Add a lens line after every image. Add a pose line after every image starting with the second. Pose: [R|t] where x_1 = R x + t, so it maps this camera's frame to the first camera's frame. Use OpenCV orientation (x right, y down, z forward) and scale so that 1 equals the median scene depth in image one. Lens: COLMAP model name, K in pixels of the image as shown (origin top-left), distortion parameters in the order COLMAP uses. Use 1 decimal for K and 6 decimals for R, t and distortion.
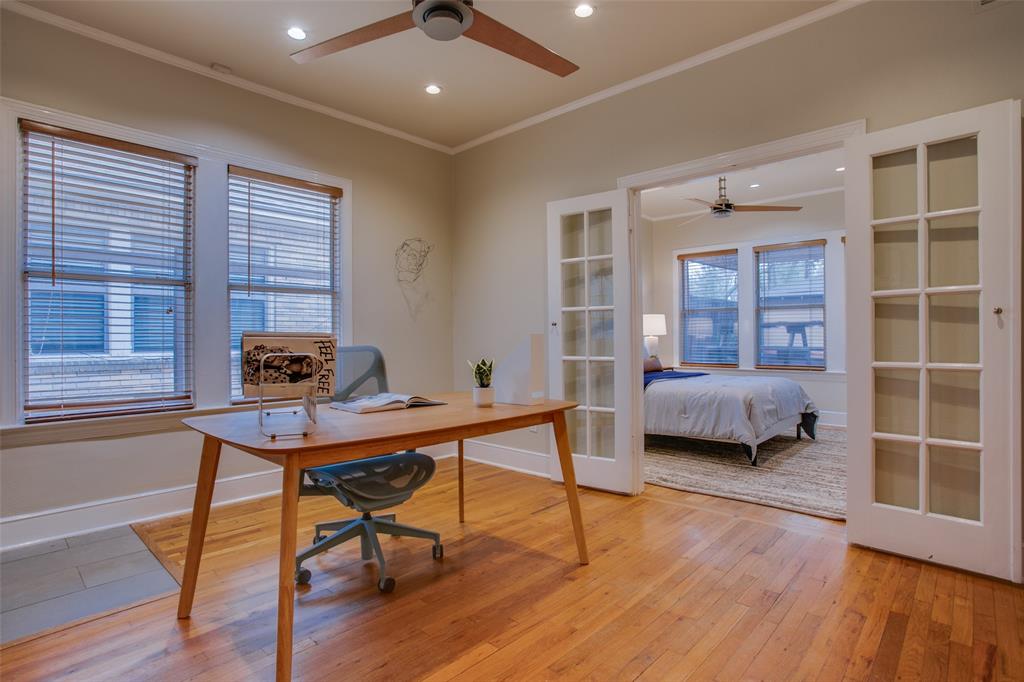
lens RADIAL K [[510.6, 0, 506.7], [0, 510.6, 335.4], [0, 0, 1]] dist [-0.052209, 0.017678]
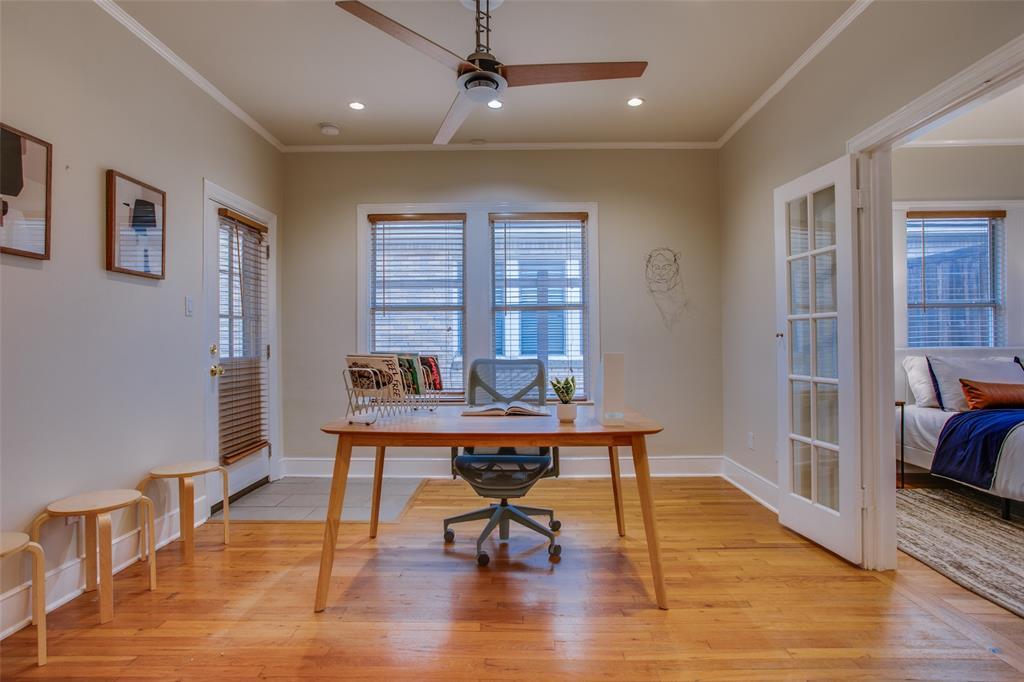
lens RADIAL K [[510.6, 0, 492.1], [0, 510.6, 339.5], [0, 0, 1]] dist [-0.052209, 0.017678]
pose [[0.679515, -0.000721, -0.733662, 0.323706], [0.005589, 0.999976, 0.004194, -0.018646], [0.733641, -0.006951, 0.679502, 0.090554]]
